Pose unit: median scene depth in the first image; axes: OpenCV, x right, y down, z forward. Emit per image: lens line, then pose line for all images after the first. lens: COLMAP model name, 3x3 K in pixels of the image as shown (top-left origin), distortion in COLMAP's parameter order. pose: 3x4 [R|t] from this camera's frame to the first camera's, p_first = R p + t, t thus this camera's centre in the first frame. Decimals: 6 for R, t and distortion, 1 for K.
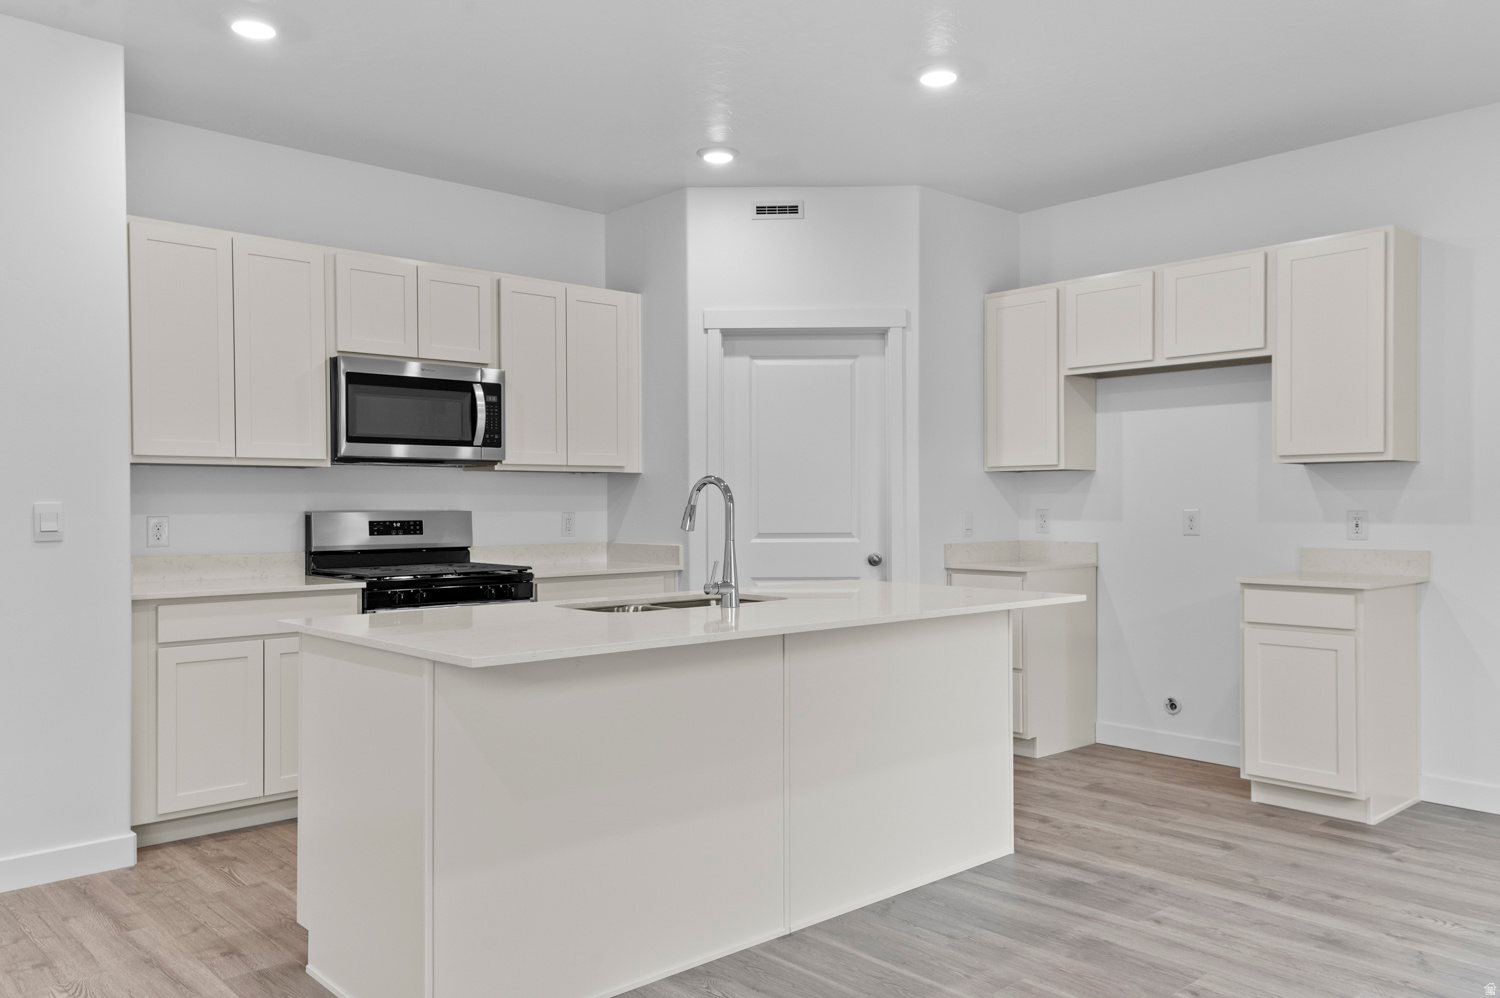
lens RADIAL K [[1144.2, 0, 743.8], [0, 1144.2, 505.8], [0, 0, 1]] dist [0.044190, 0.004756]
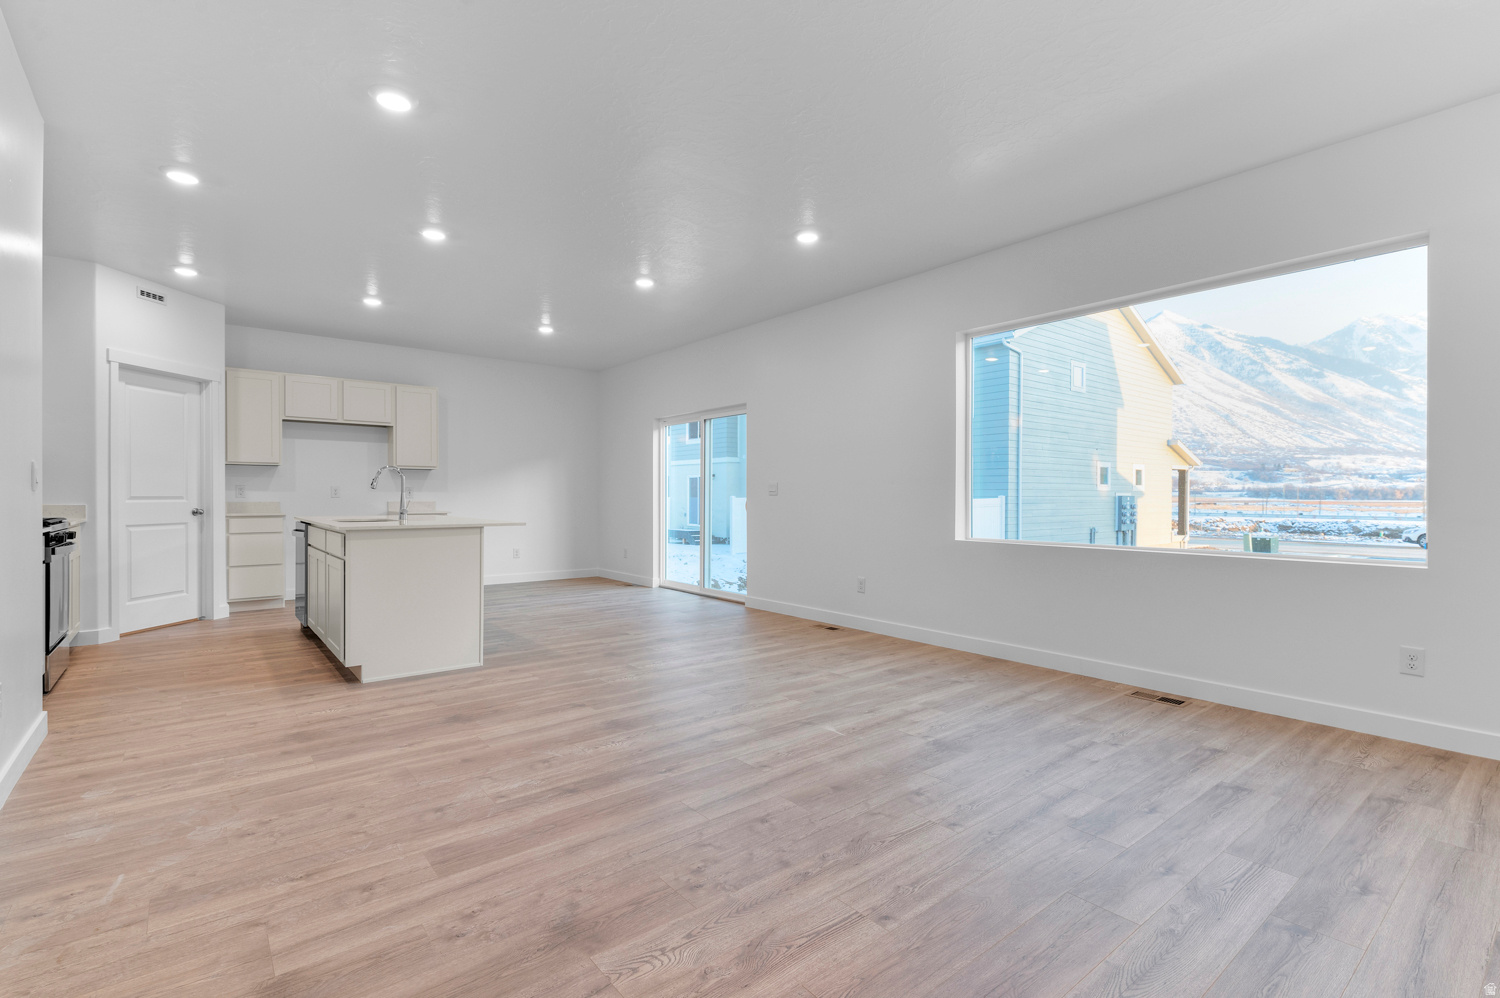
lens RADIAL K [[694.3, 0, 761.8], [0, 694.3, 500.2], [0, 0, 1]] dist [0.005323, -0.002722]
pose [[0.047235, -0.001813, 0.998882, -1.023299], [-0.001397, 0.999997, 0.001881, 0.029709], [-0.998883, -0.001484, 0.047232, 0.109326]]
